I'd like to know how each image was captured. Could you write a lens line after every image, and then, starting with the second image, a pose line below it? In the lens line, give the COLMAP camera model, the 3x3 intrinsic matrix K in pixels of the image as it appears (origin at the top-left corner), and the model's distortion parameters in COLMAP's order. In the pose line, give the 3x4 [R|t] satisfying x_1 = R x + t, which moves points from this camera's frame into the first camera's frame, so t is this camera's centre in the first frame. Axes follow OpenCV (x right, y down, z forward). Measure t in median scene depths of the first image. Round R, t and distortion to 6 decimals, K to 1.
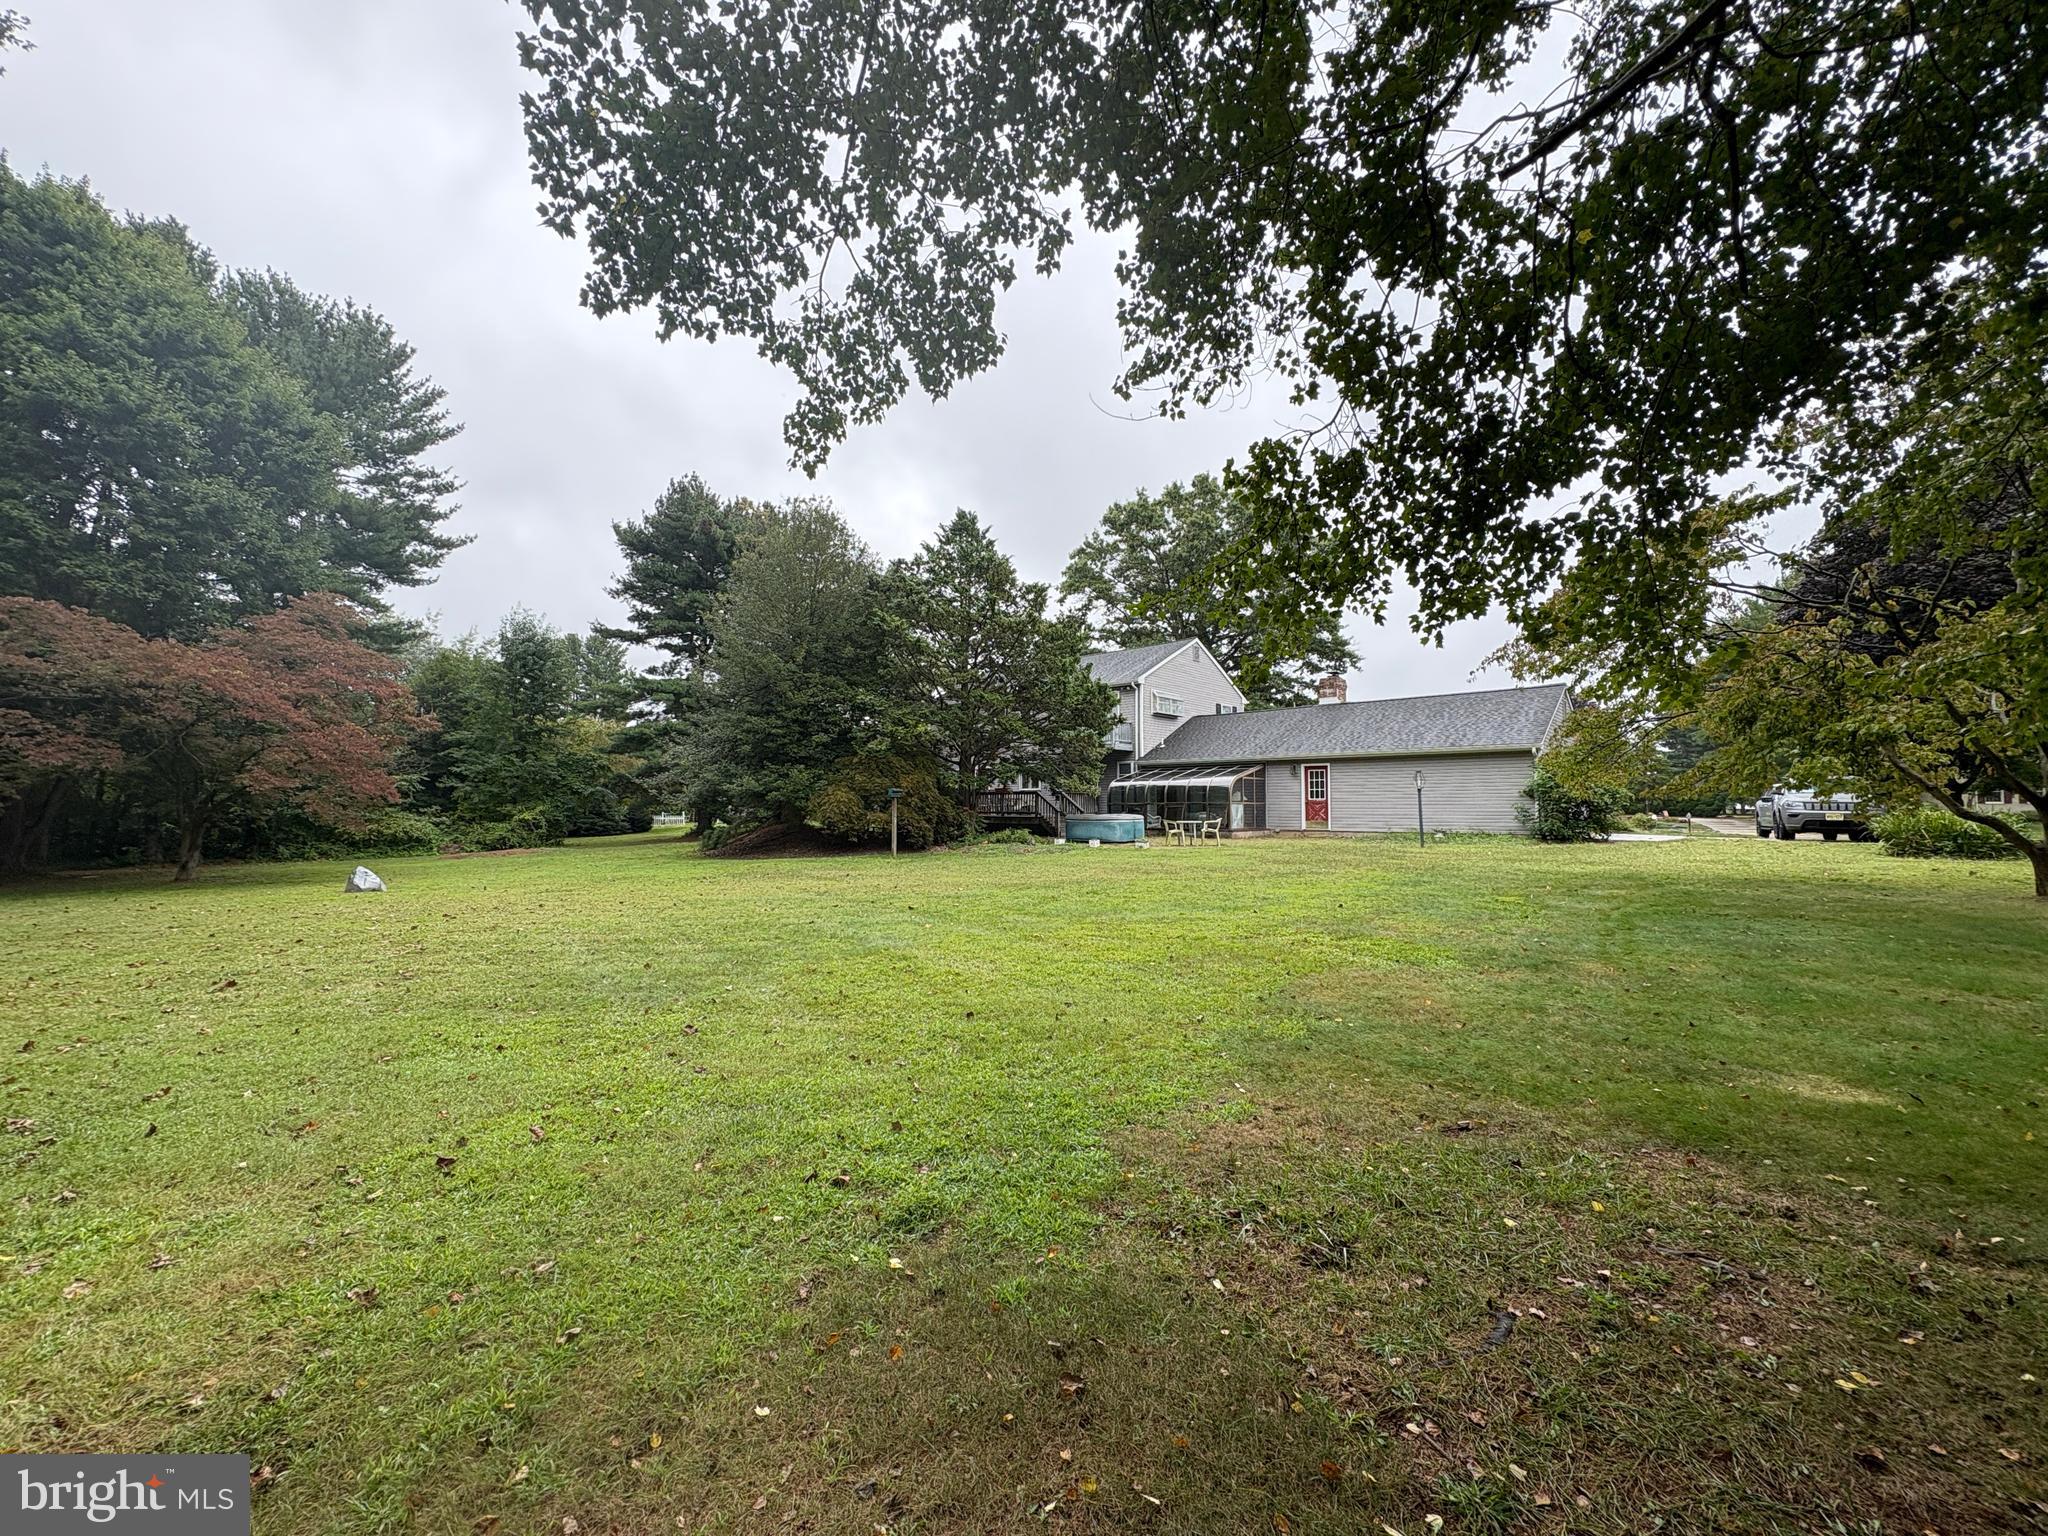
lens RADIAL K [[813.6, 0, 1021.9], [0, 813.6, 765.2], [0, 0, 1]] dist [-0.002682, 0.000731]
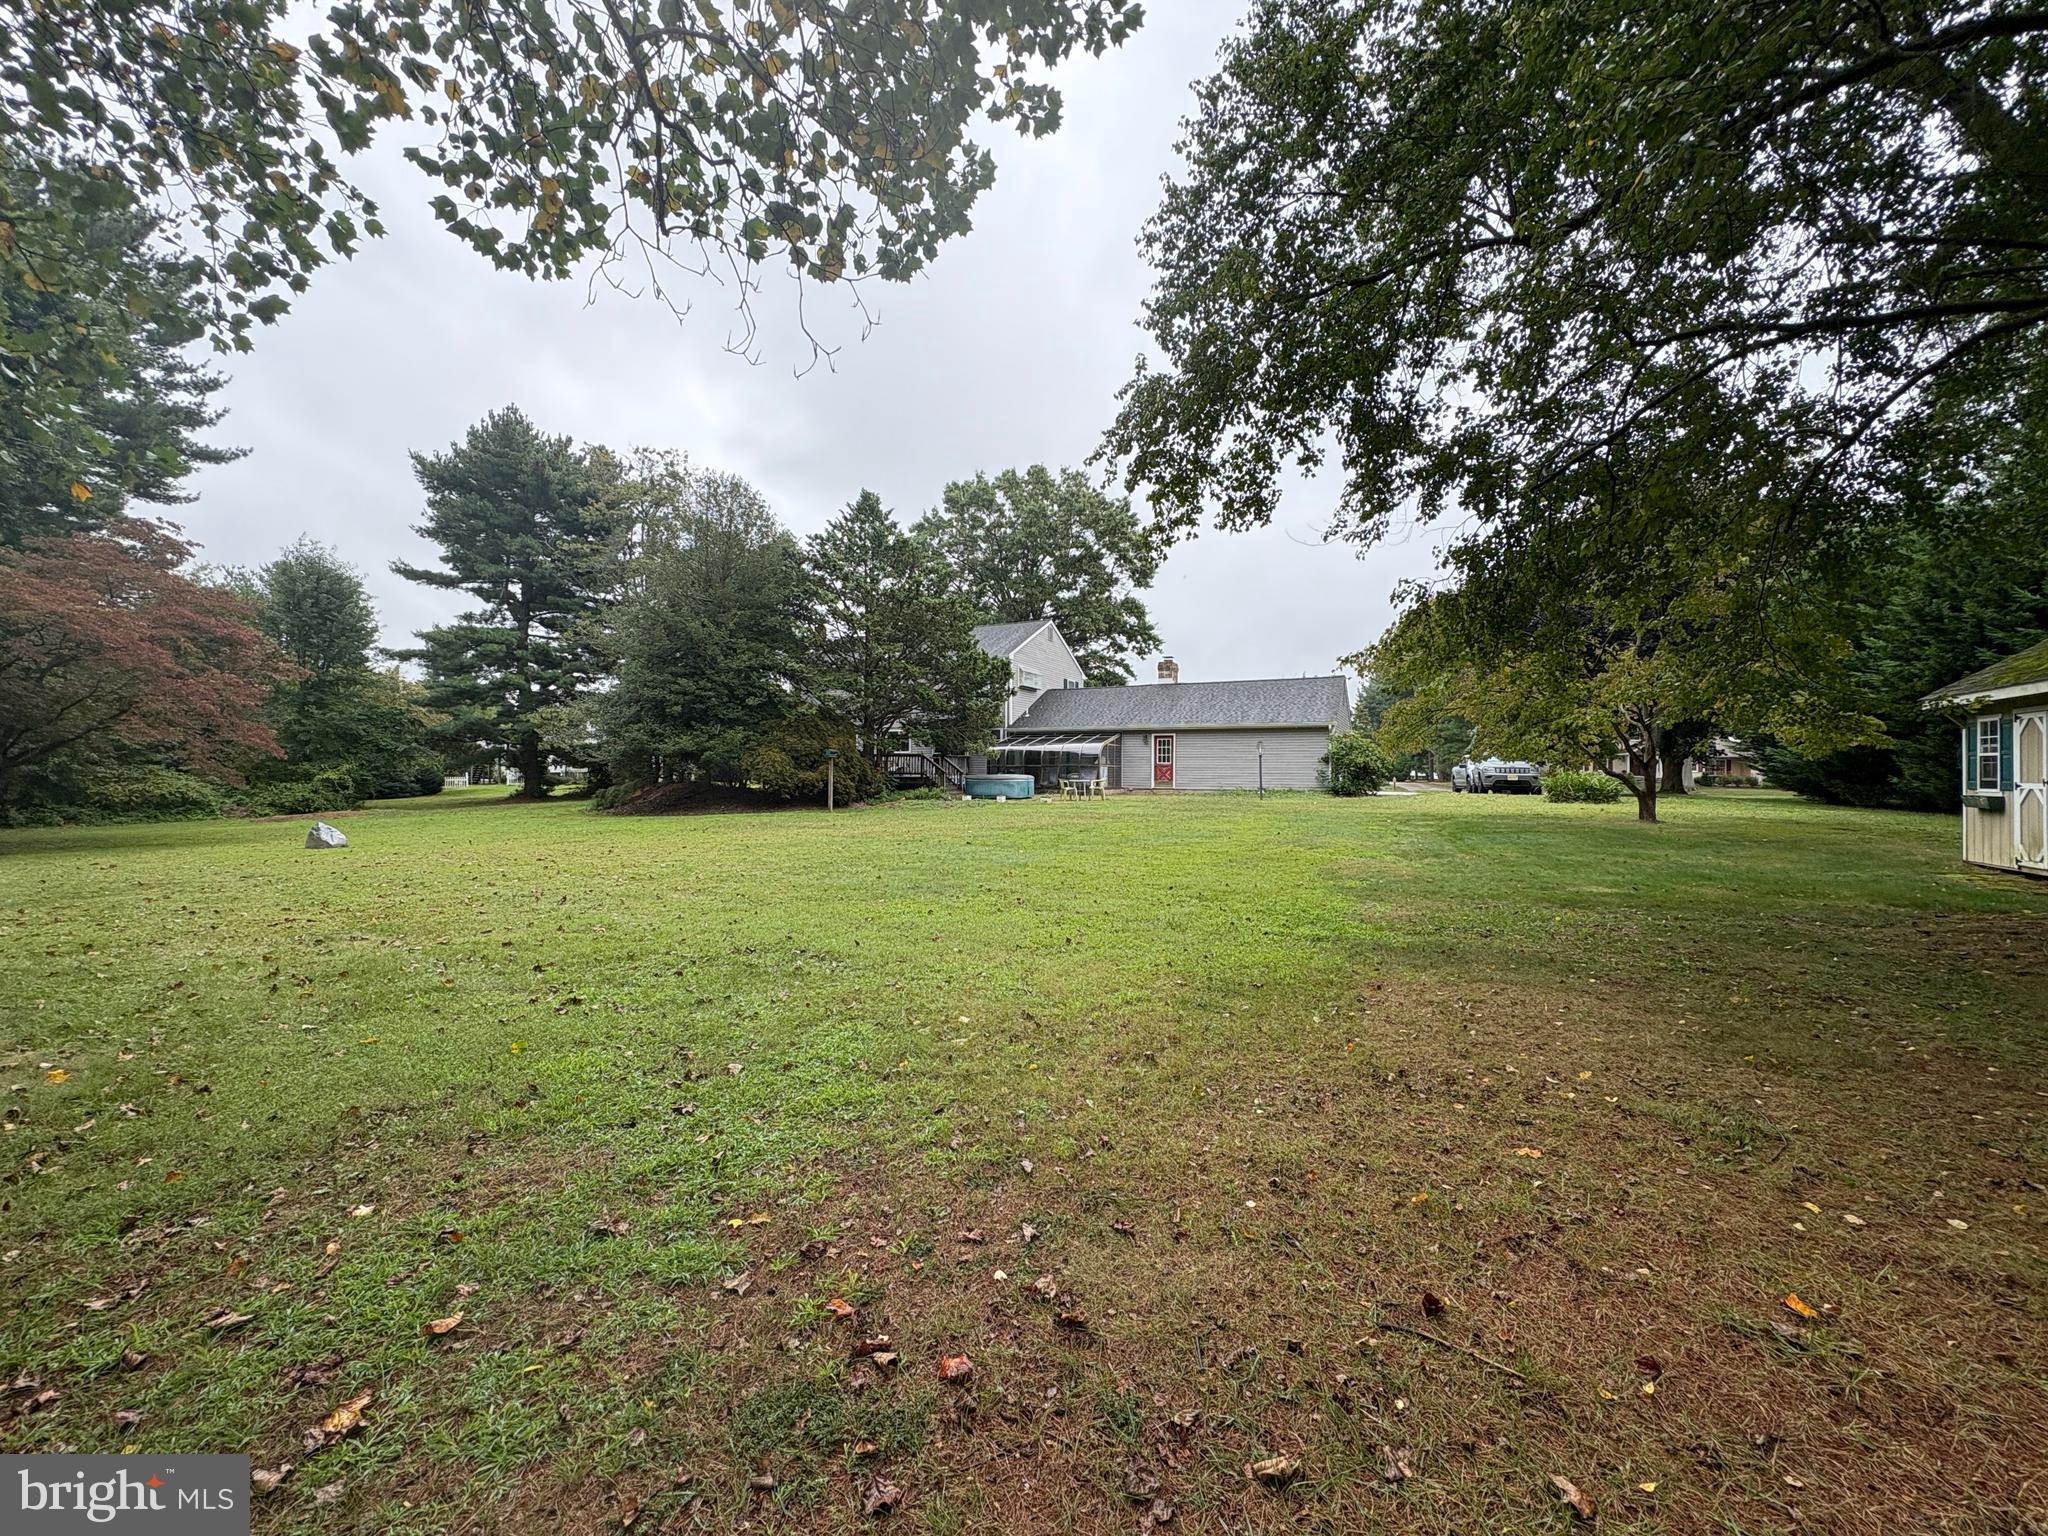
lens RADIAL K [[813.6, 0, 1023.4], [0, 813.6, 773.6], [0, 0, 1]] dist [-0.002682, 0.000731]
pose [[0.958727, 0.004776, 0.284287, -0.172021], [-0.019981, 0.998519, 0.050609, -0.000021], [-0.283624, -0.054200, 0.957403, -0.099197]]
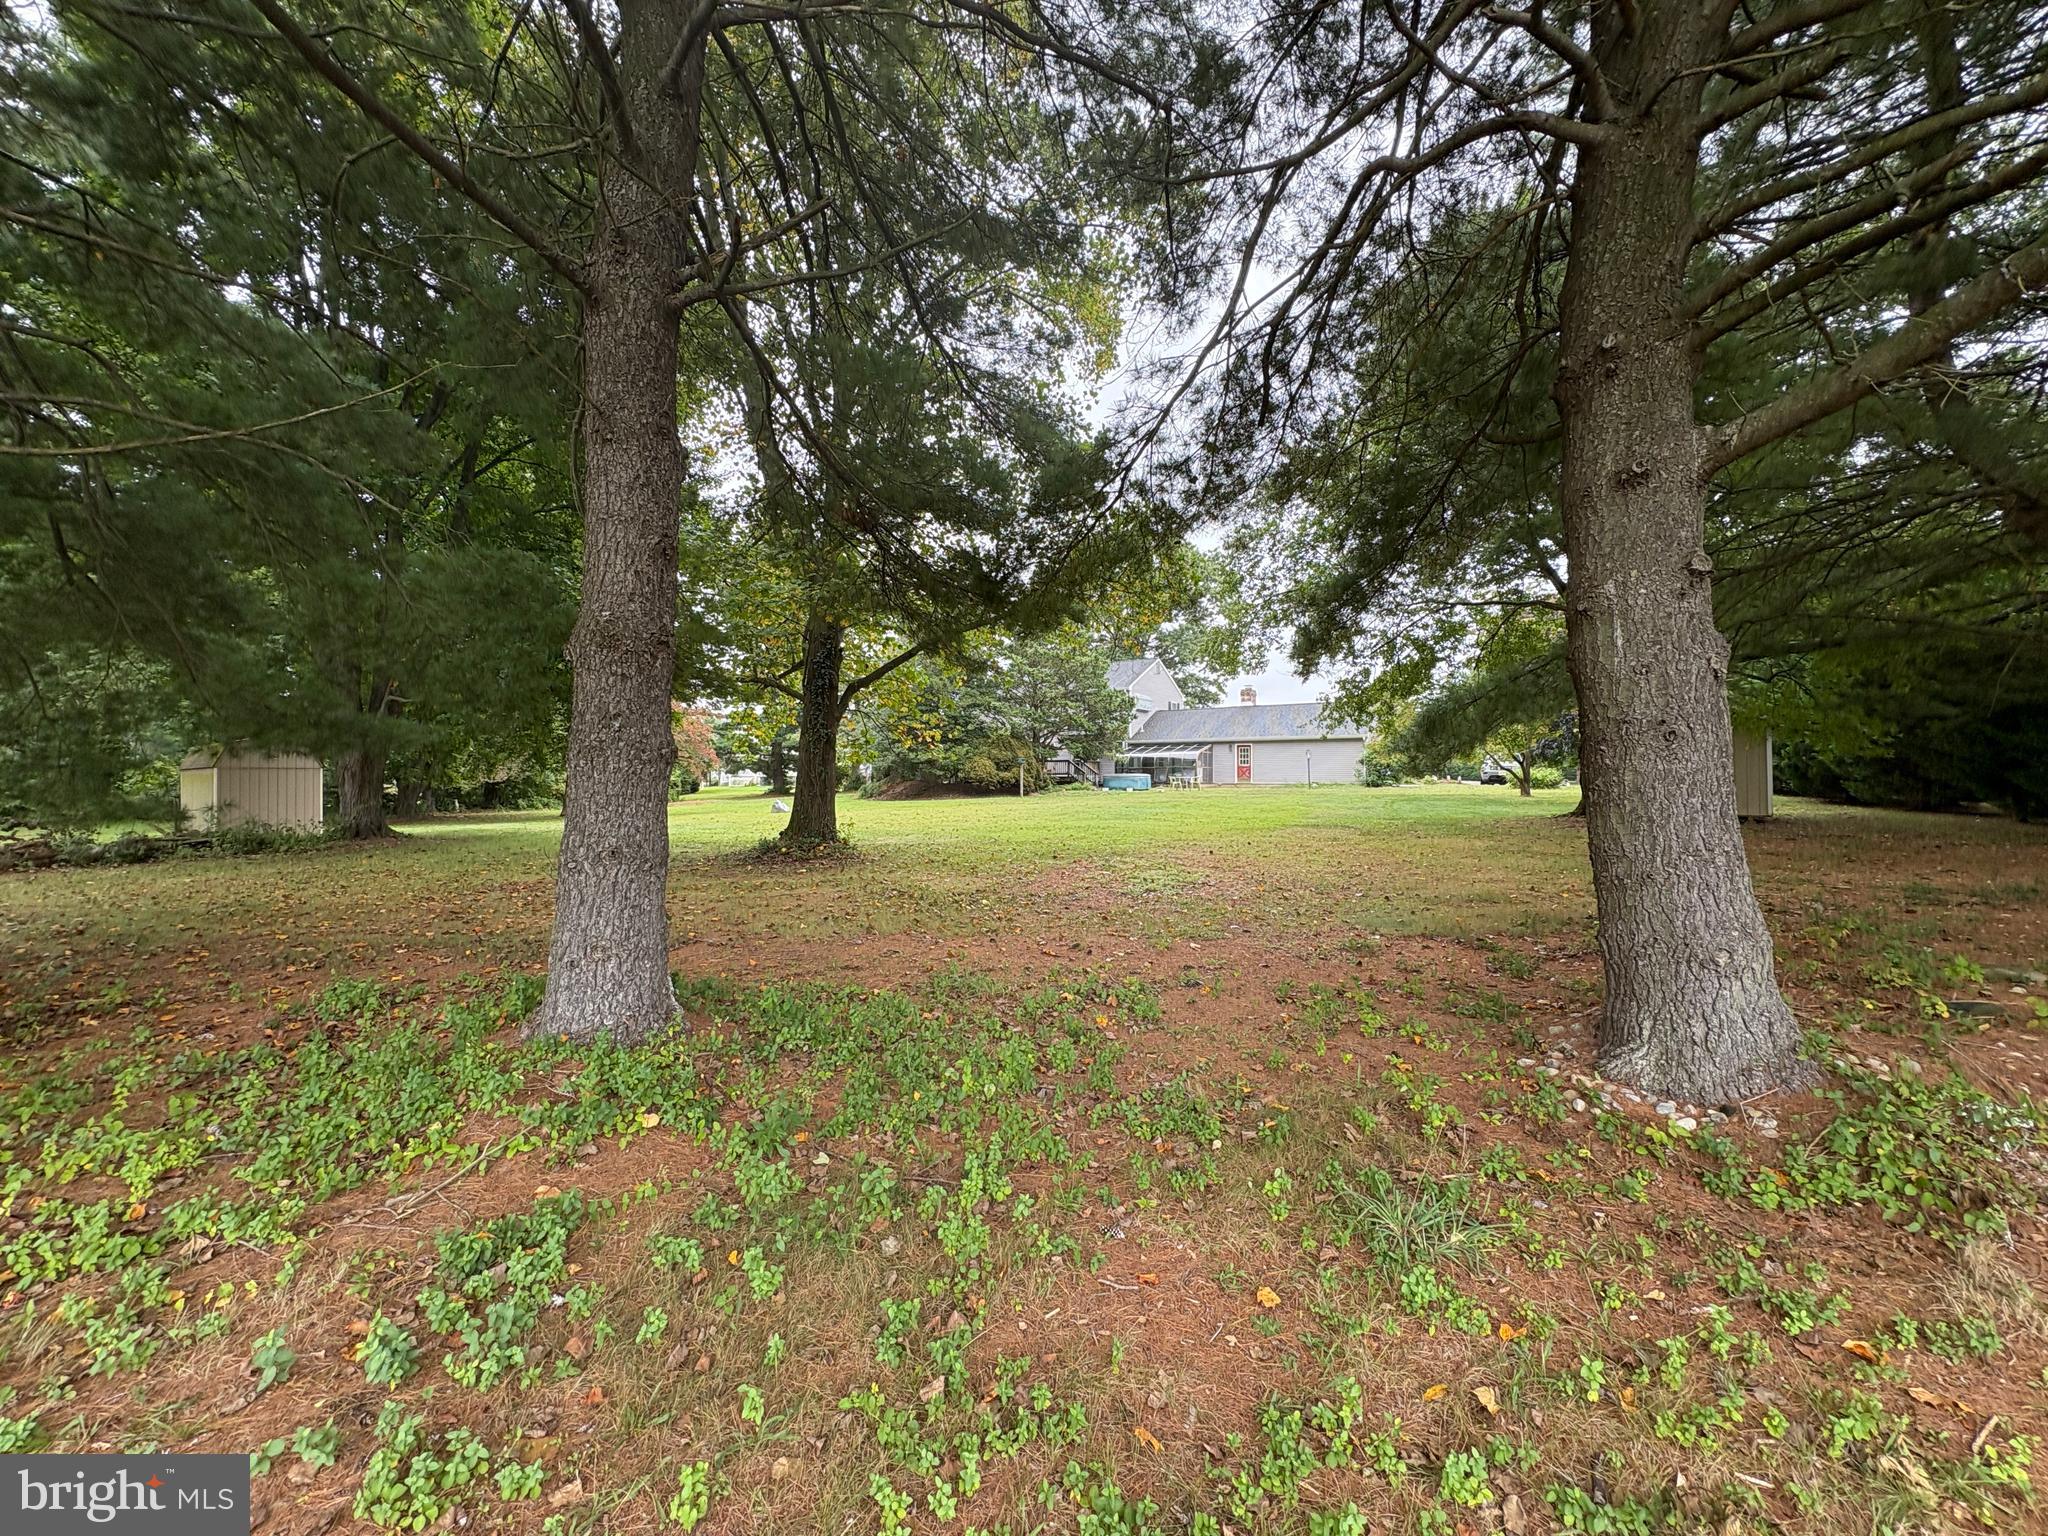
lens RADIAL K [[813.6, 0, 1017.3], [0, 813.6, 779.3], [0, 0, 1]] dist [-0.002682, 0.000731]
pose [[0.986245, -0.001089, 0.165285, -0.349994], [-0.008206, 0.998422, 0.055545, -0.017093], [-0.165085, -0.056138, 0.984680, -0.535804]]
